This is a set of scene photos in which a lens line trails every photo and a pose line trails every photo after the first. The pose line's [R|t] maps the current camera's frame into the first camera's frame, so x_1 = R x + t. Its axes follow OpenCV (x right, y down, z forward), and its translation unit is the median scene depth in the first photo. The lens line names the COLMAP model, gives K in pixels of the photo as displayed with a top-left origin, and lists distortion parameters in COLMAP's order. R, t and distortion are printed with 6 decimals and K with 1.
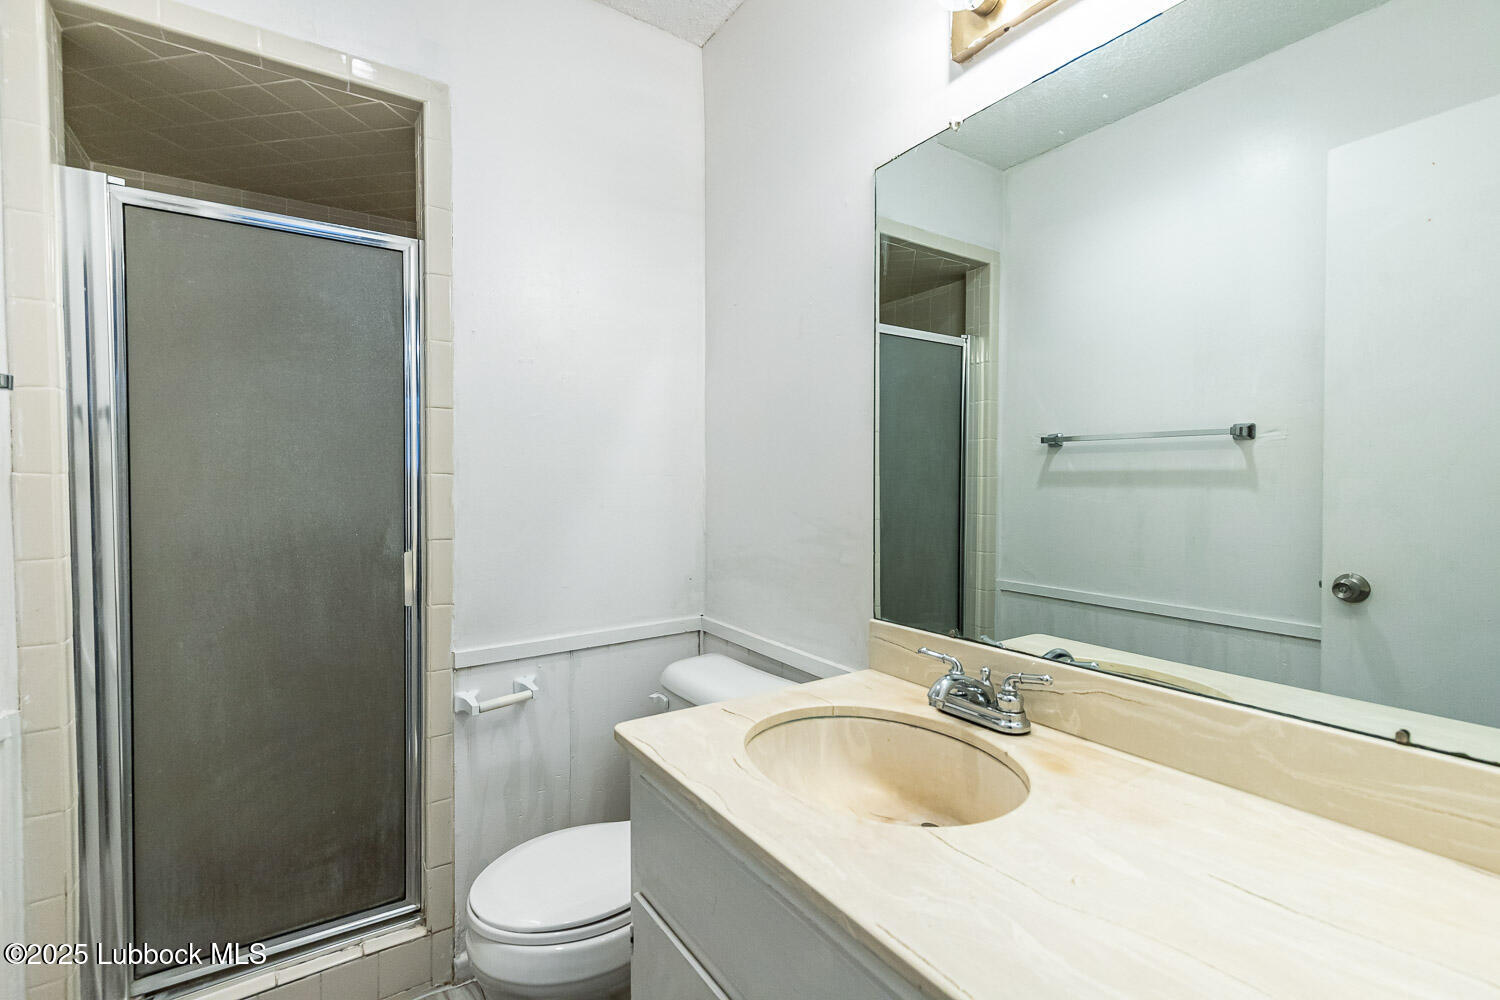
lens RADIAL K [[675.6, 0, 743.3], [0, 675.6, 497.6], [0, 0, 1]] dist [0.011677, -0.002745]
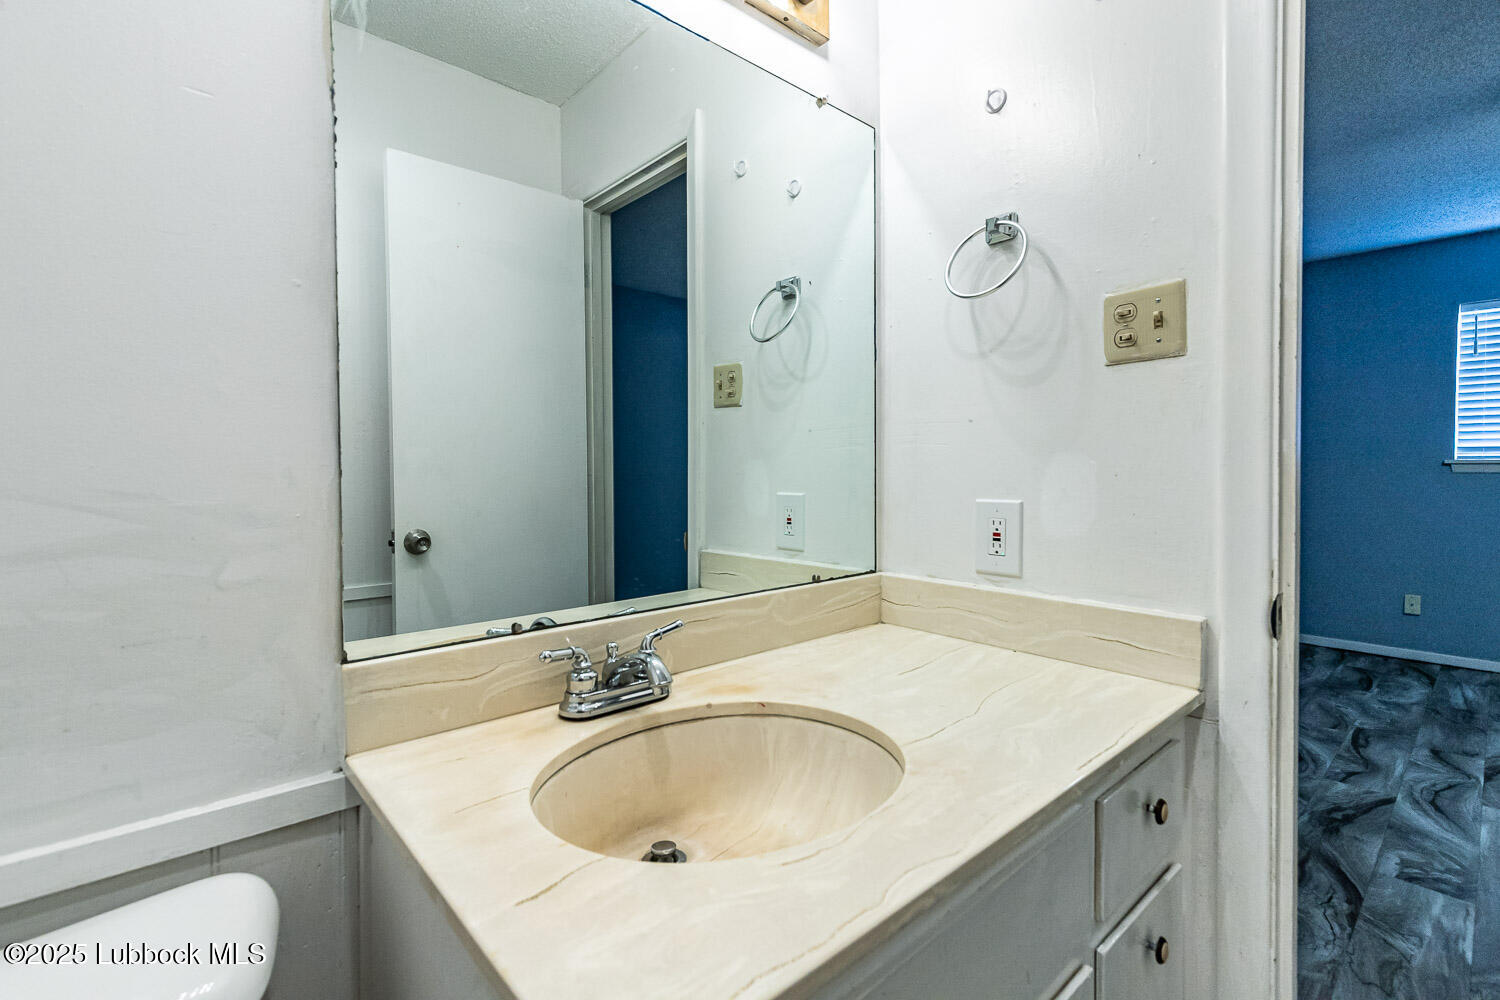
lens RADIAL K [[675.6, 0, 750.2], [0, 675.6, 487.3], [0, 0, 1]] dist [0.011677, -0.002745]
pose [[-0.138051, -0.025463, 0.990098, -0.402163], [0.030952, 0.999070, 0.030009, 0.030355], [-0.989941, 0.034788, -0.137134, 0.762284]]
